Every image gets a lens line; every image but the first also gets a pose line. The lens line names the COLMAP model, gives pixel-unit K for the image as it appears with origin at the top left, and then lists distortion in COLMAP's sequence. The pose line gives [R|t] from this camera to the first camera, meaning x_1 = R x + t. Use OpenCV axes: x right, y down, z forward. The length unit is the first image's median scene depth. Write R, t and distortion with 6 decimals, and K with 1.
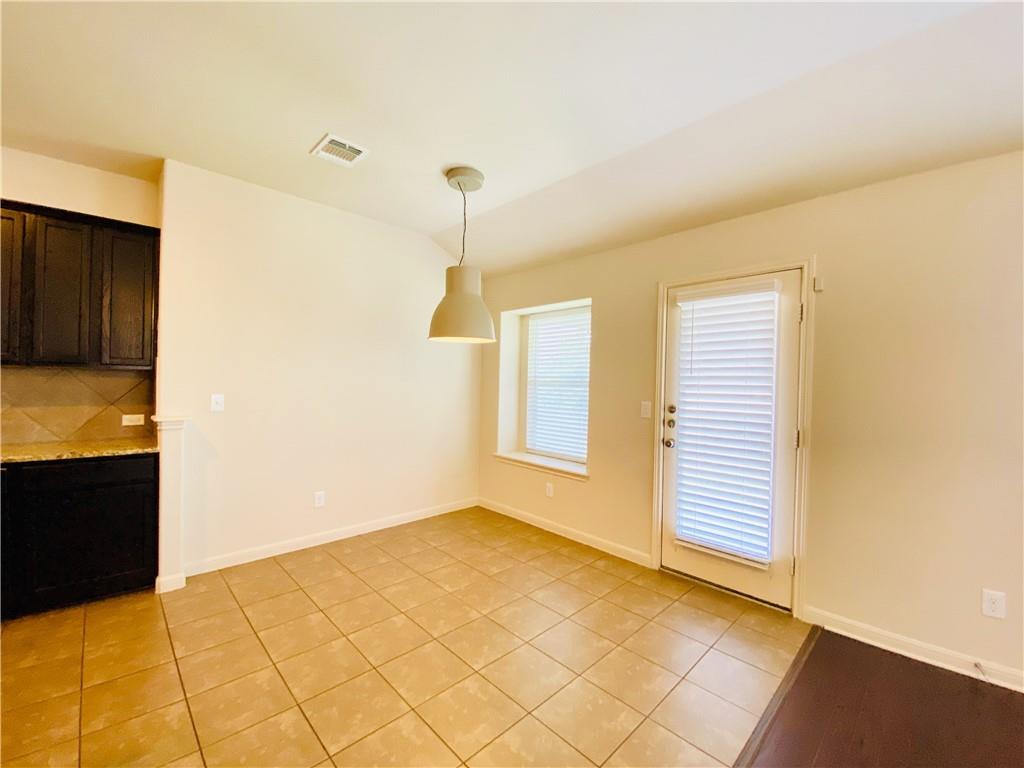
lens RADIAL K [[416.8, 0, 512.0], [0, 416.8, 384.0], [0, 0, 1]] dist [0.040313, -0.026831]
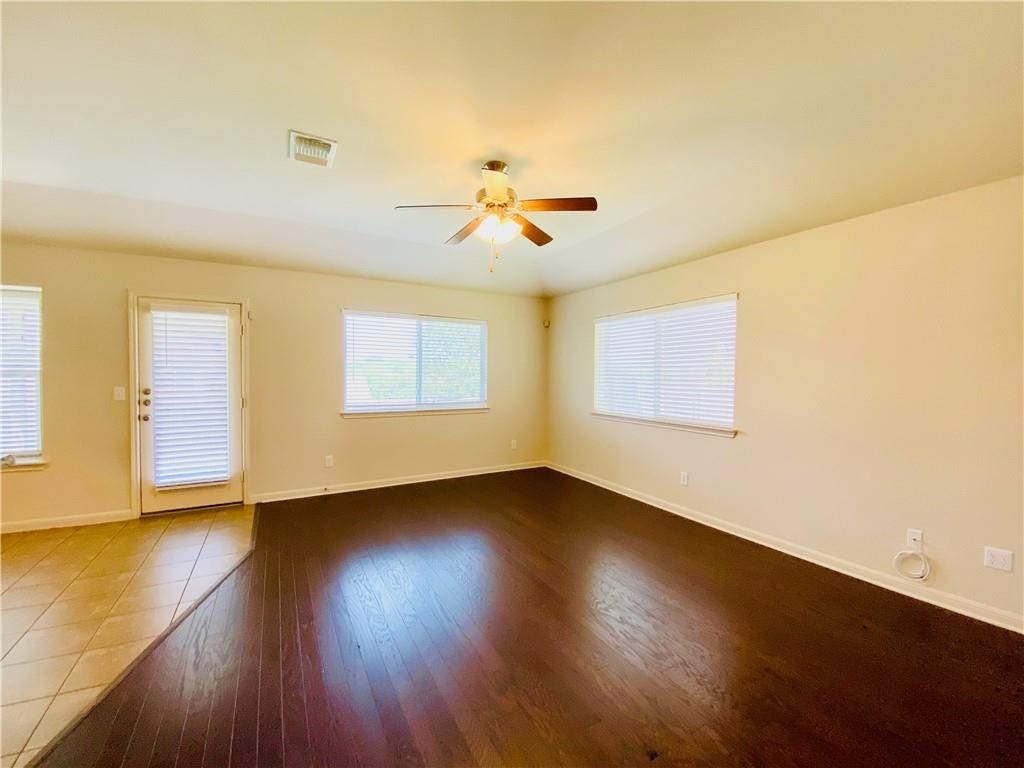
lens RADIAL K [[390.5, 0, 501.5], [0, 390.5, 386.2], [0, 0, 1]] dist [-0.000343, -0.011880]
pose [[0.249654, -0.044248, 0.967324, -0.524666], [0.003458, 0.998990, 0.044804, -0.006306], [-0.968329, -0.007841, 0.249554, -0.375896]]
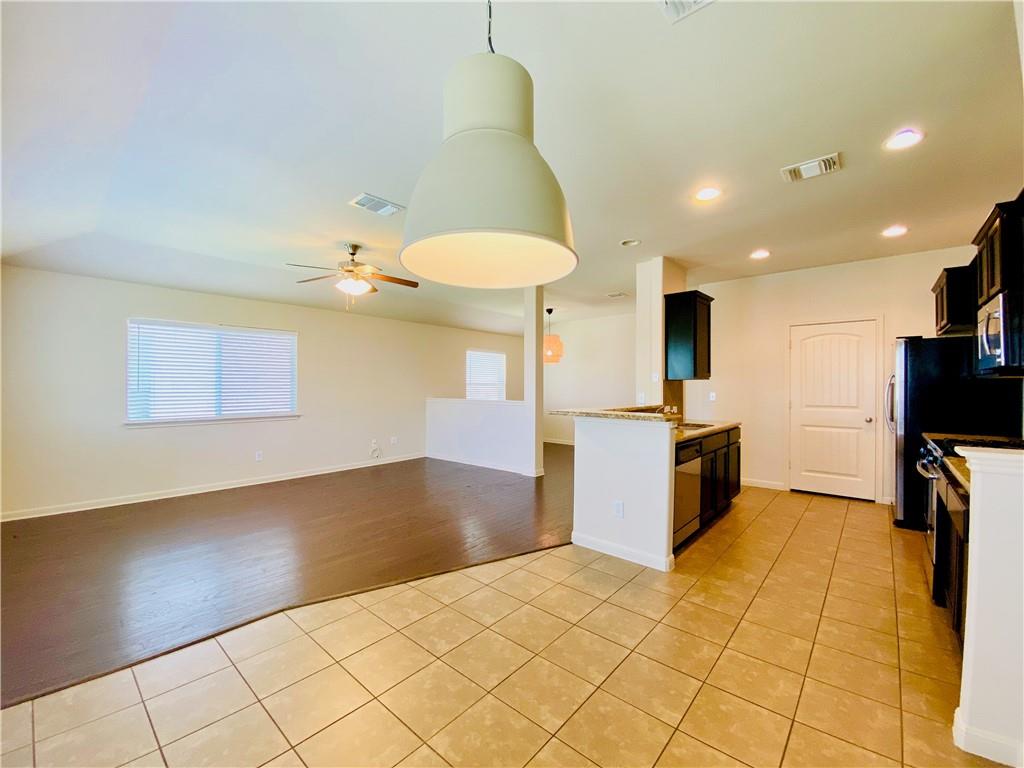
lens RADIAL K [[416.8, 0, 512.0], [0, 416.8, 384.0], [0, 0, 1]] dist [0.040313, -0.026831]
pose [[-0.996013, -0.026803, -0.085085, -0.108017], [-0.026698, 0.999641, -0.002363, 0.003678], [0.085118, -0.000082, -0.996371, 1.408453]]
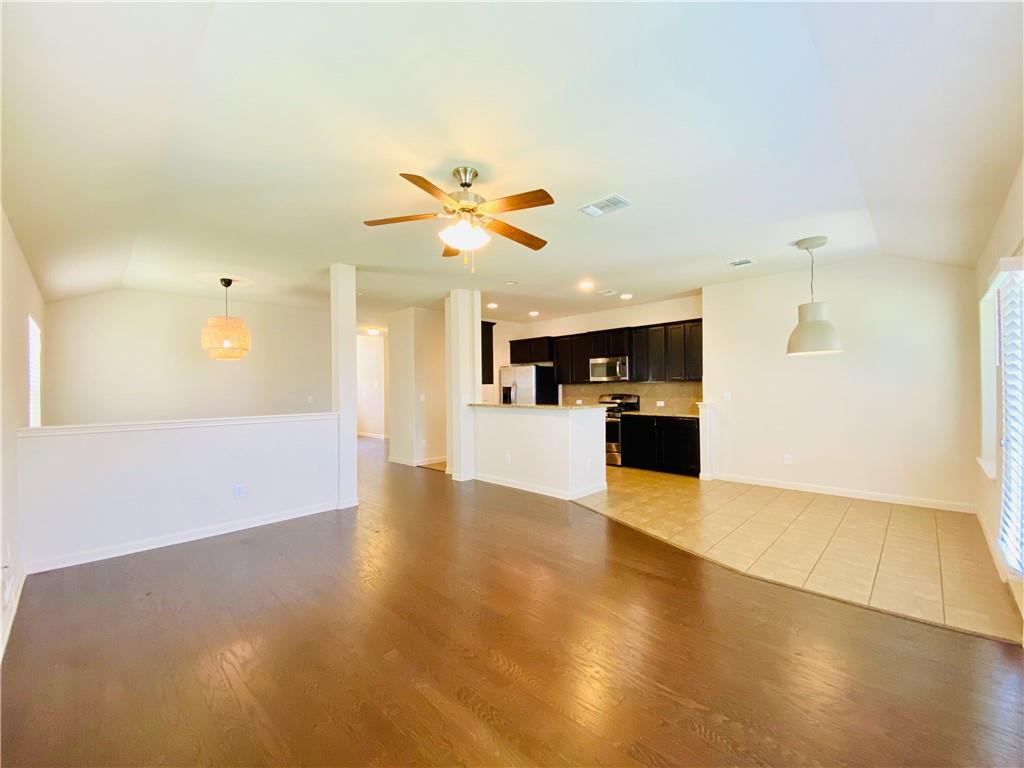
lens RADIAL K [[416.8, 0, 512.0], [0, 416.8, 384.0], [0, 0, 1]] dist [0.040313, -0.026831]
pose [[0.030413, -0.034951, -0.998926, 1.290965], [0.012506, 0.999324, -0.034584, 0.041042], [0.999459, -0.011440, 0.030829, -0.068778]]
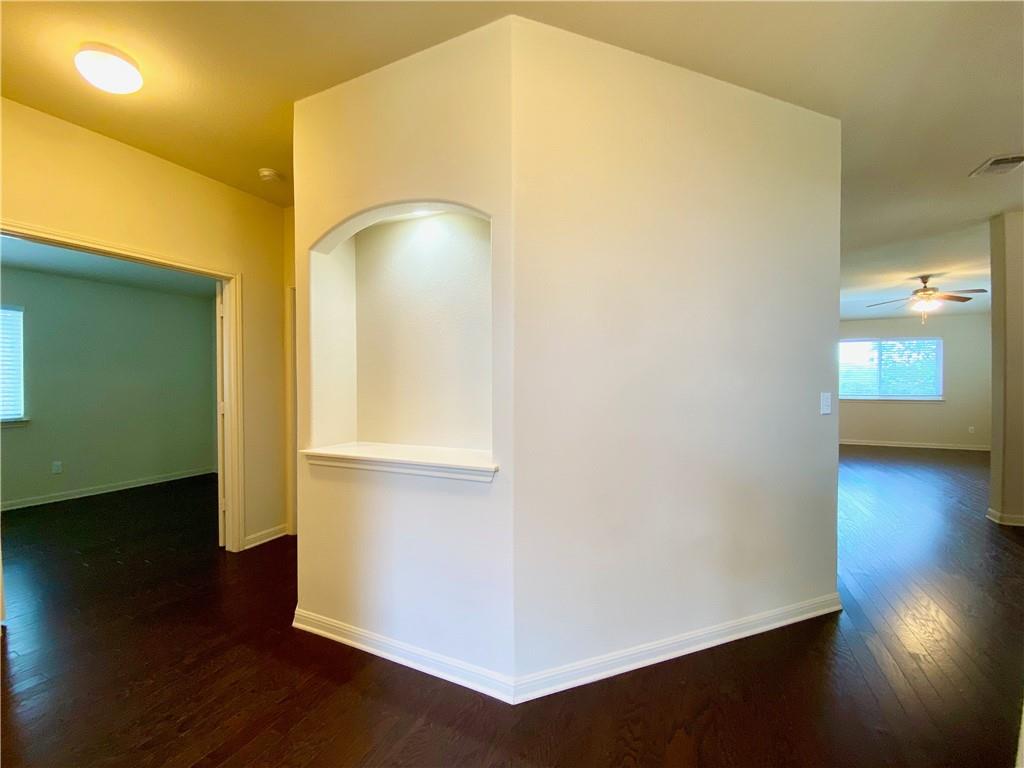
lens RADIAL K [[428.5, 0, 511.8], [0, 428.5, 387.2], [0, 0, 1]] dist [0.000067, -0.000489]
pose [[0.926916, -0.031187, 0.373972, -2.370657], [0.025497, 0.999472, 0.020154, -0.029234], [-0.374403, -0.009146, 0.927221, -1.362454]]
